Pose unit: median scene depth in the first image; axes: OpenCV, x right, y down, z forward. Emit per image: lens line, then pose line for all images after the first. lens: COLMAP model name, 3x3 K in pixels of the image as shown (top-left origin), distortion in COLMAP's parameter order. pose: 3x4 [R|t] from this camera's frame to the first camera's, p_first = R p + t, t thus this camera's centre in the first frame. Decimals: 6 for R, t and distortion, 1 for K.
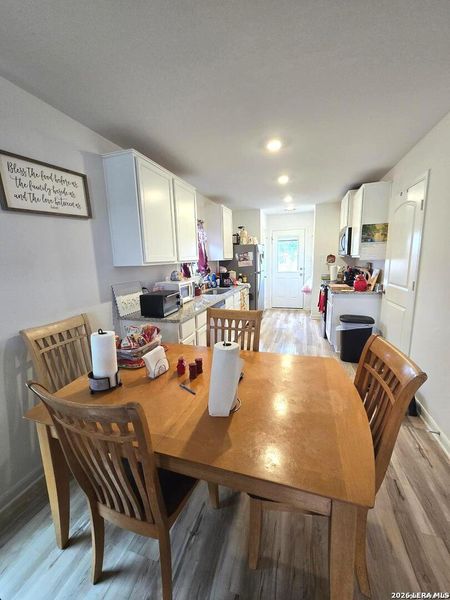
lens RADIAL K [[243.3, 0, 220.2], [0, 243.3, 305.7], [0, 0, 1]] dist [-0.002703, -0.000475]
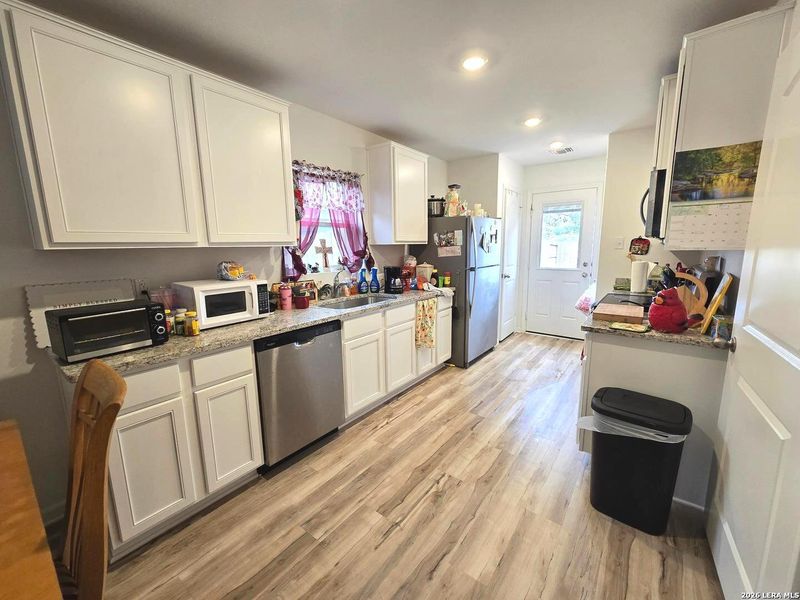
lens RADIAL K [[324.4, 0, 404.1], [0, 324.4, 300.8], [0, 0, 1]] dist [-0.002703, -0.000475]
pose [[0.944634, 0.075458, -0.319331, 0.253119], [-0.079881, 0.996804, -0.000755, -0.054567], [0.318254, 0.026222, 0.947643, 0.284836]]
